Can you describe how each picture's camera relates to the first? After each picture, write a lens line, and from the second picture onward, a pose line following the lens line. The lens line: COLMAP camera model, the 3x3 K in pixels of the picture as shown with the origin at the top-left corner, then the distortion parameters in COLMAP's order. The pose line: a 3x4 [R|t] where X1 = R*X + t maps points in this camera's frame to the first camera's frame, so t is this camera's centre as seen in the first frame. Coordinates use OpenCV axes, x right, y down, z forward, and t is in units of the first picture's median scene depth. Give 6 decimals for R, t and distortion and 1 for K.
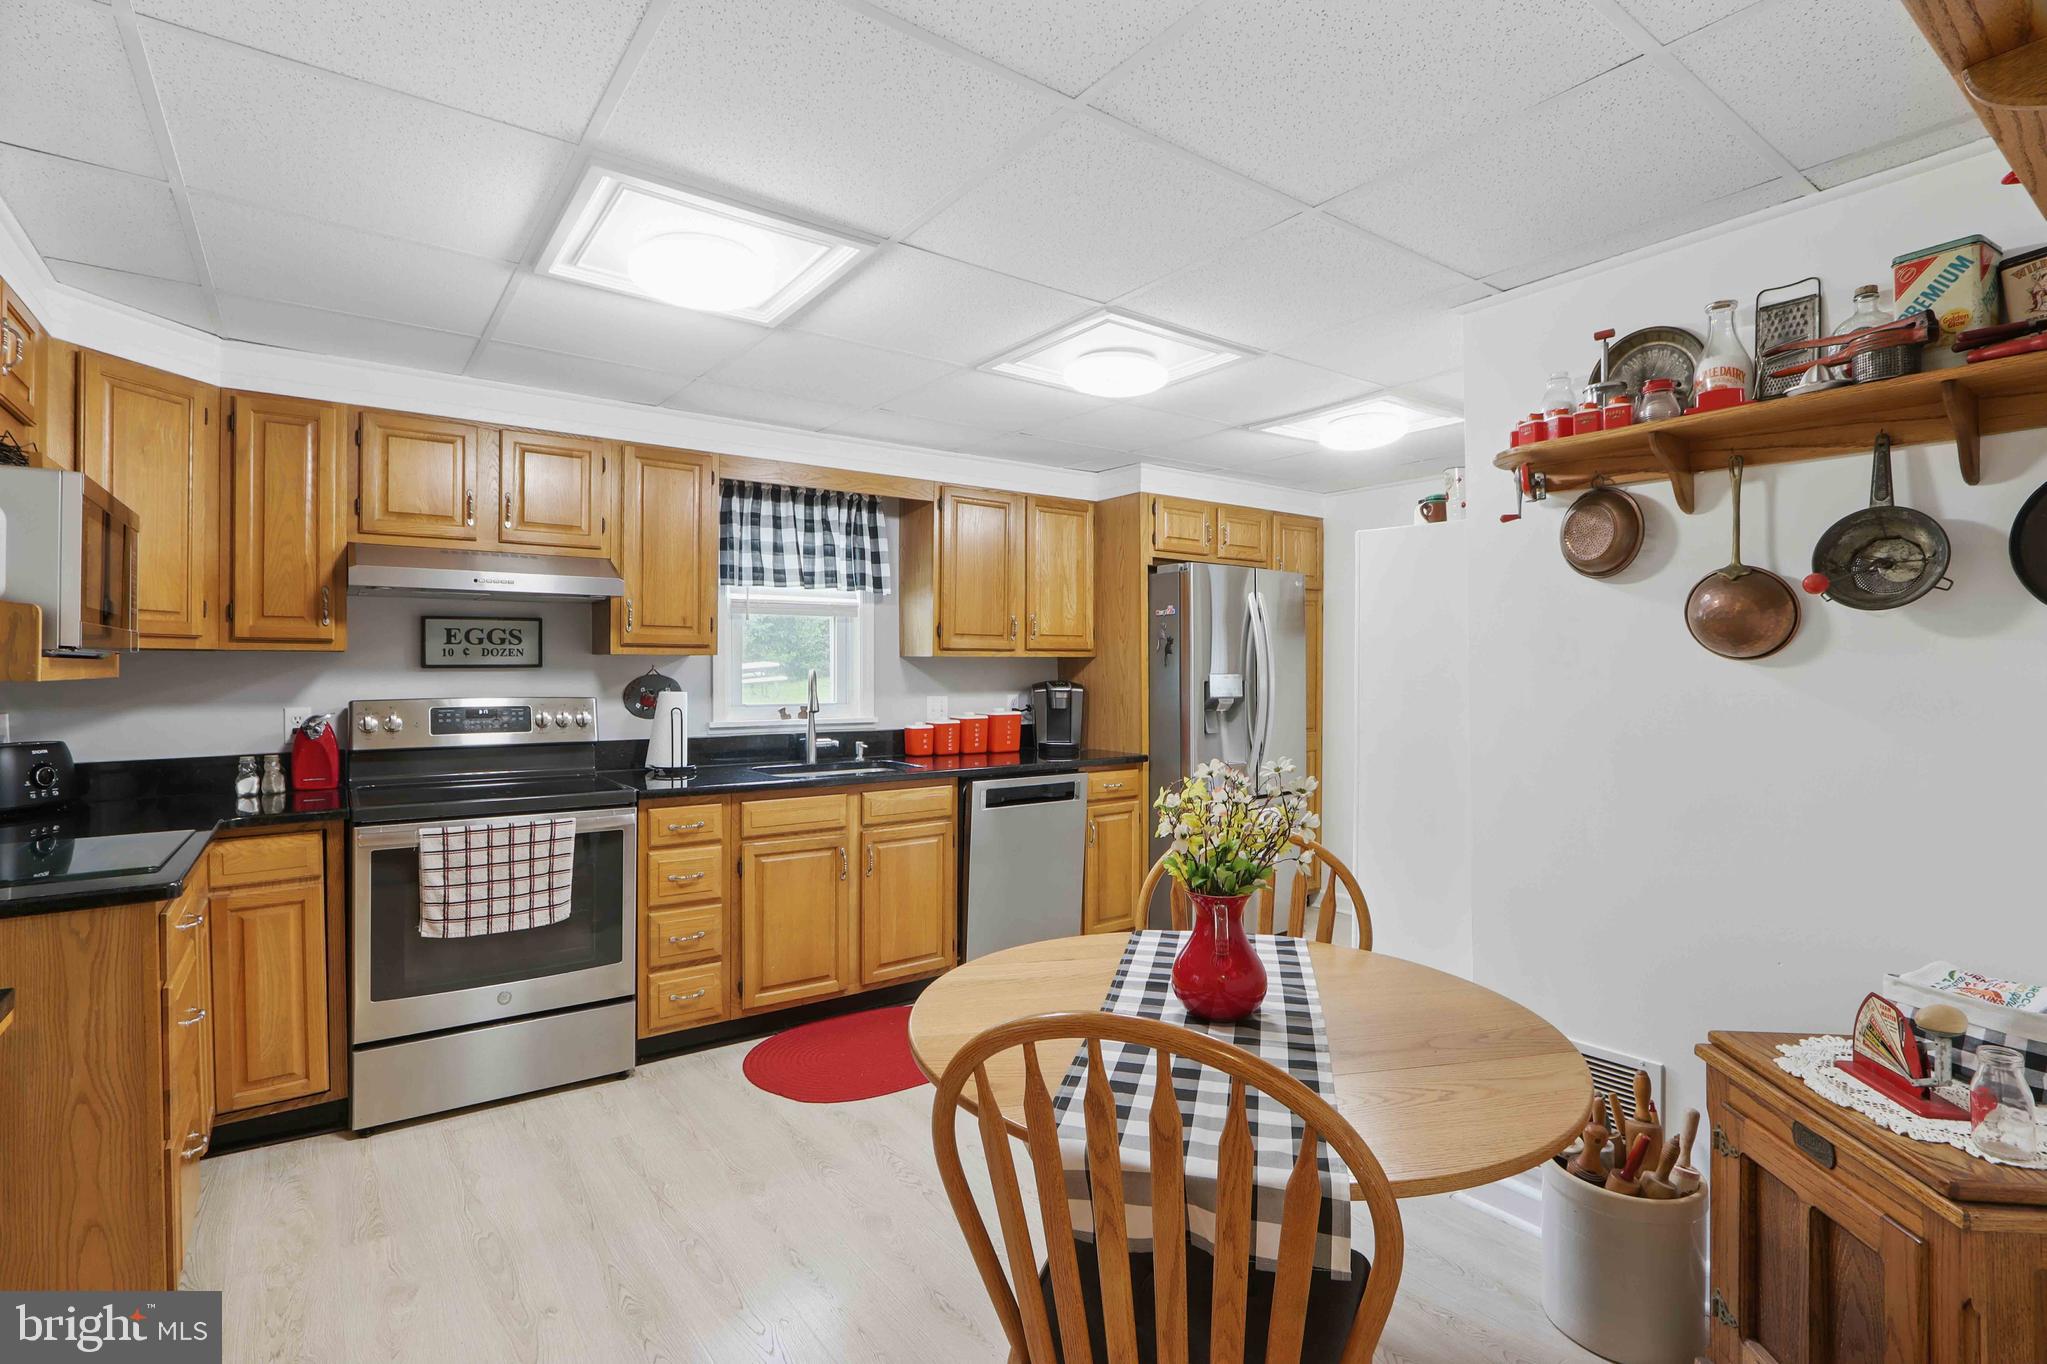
lens RADIAL K [[955.1, 0, 1017.8], [0, 955.1, 675.5], [0, 0, 1]] dist [-0.014319, 0.002025]
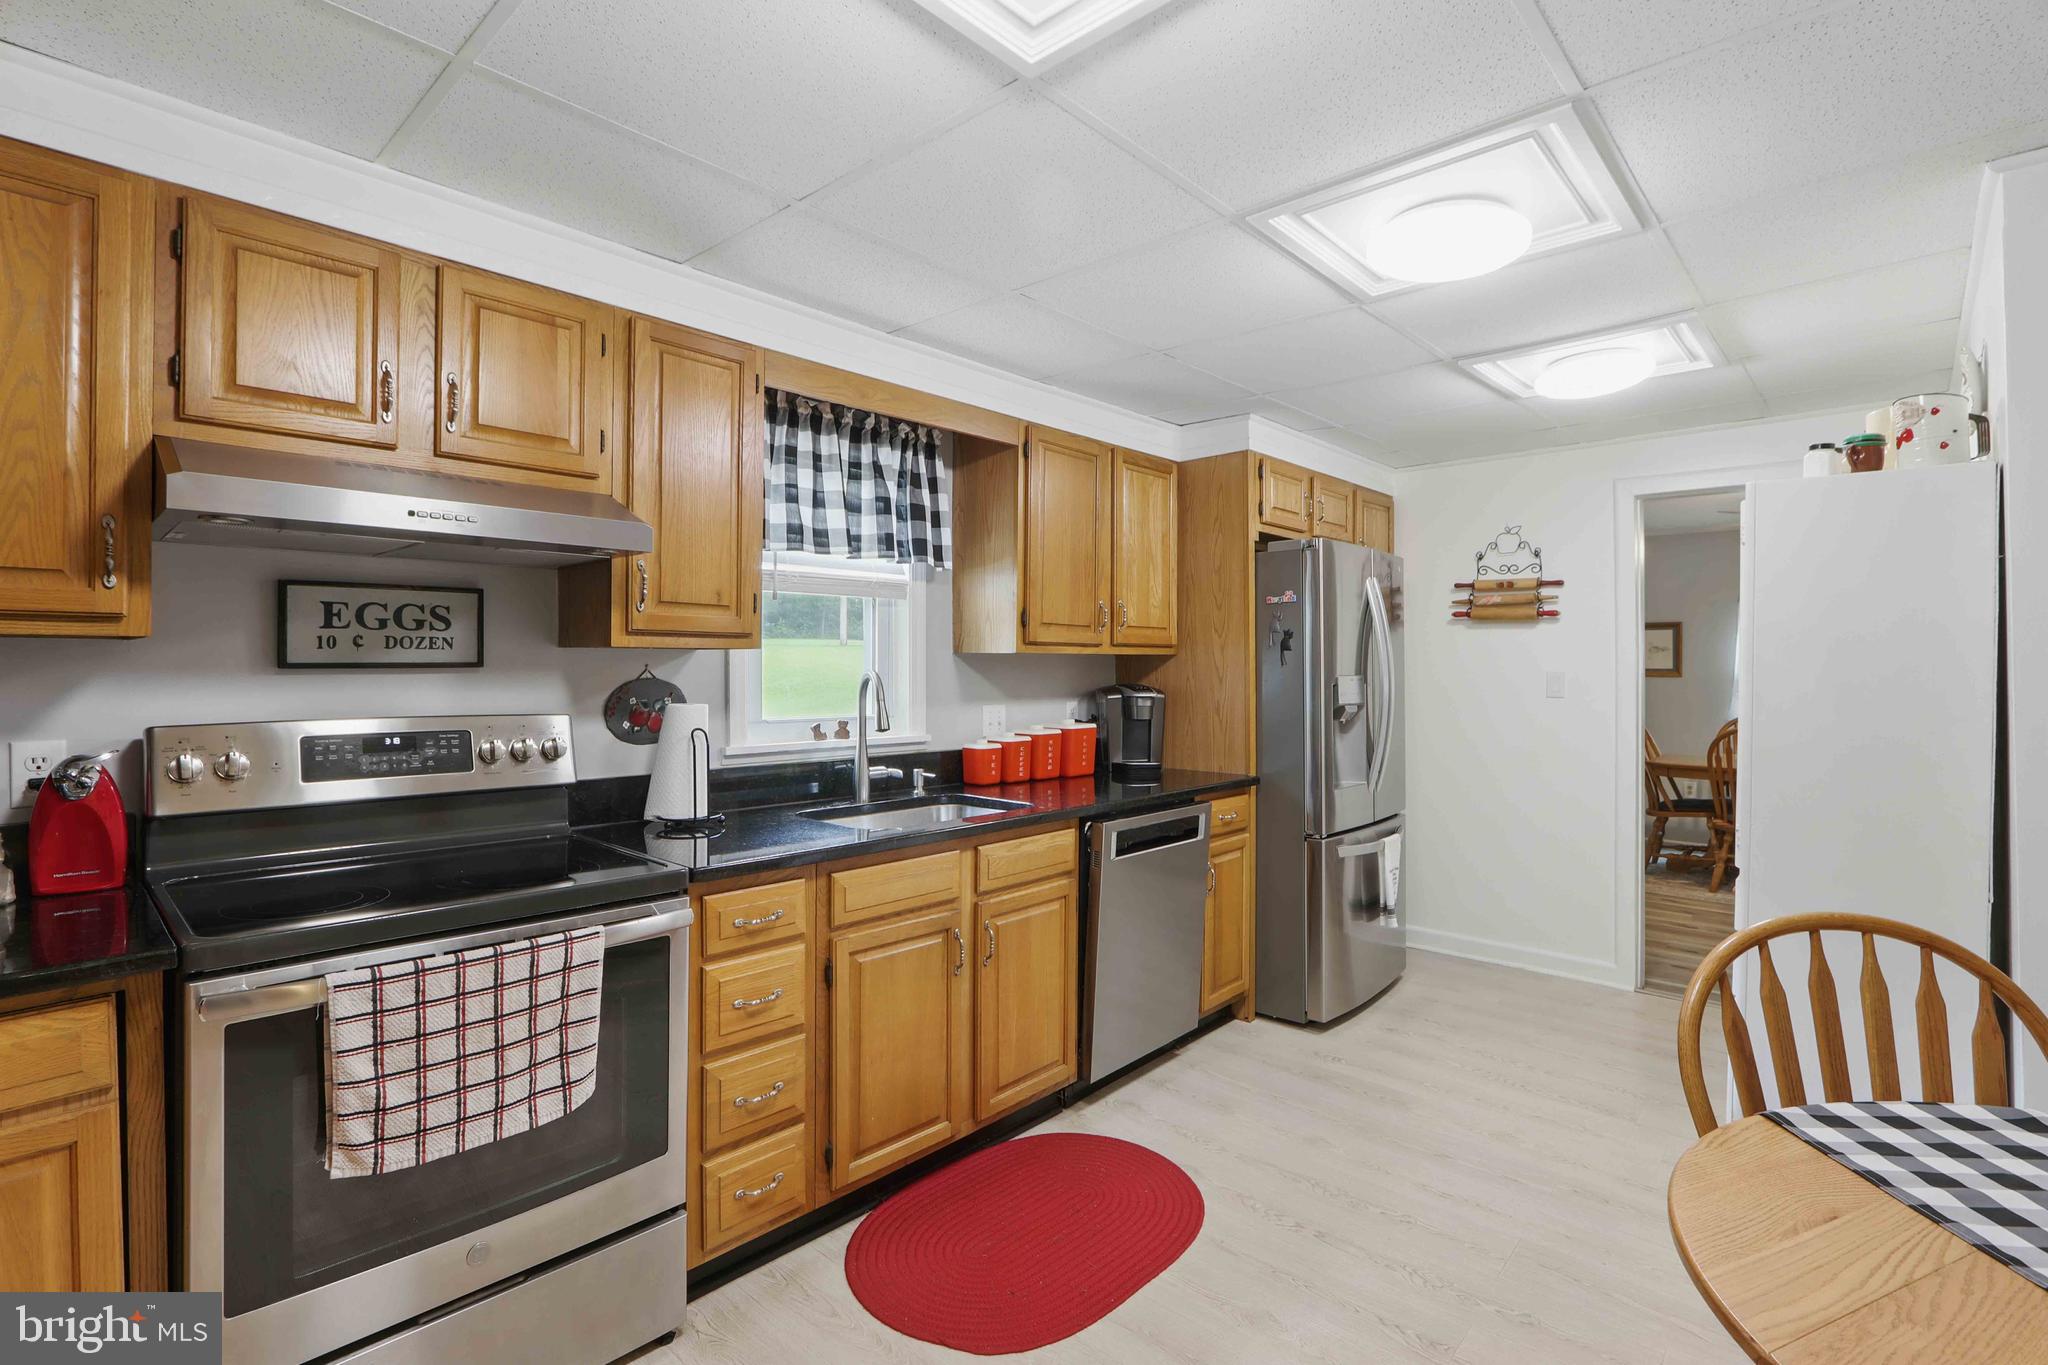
lens RADIAL K [[955.6, 0, 1028.4], [0, 955.6, 671.6], [0, 0, 1]] dist [-0.014319, 0.002025]
pose [[0.981864, -0.000193, 0.189588, -0.272396], [0.001072, 0.999989, -0.004535, -0.002409], [-0.189585, 0.004656, 0.981853, 0.322270]]
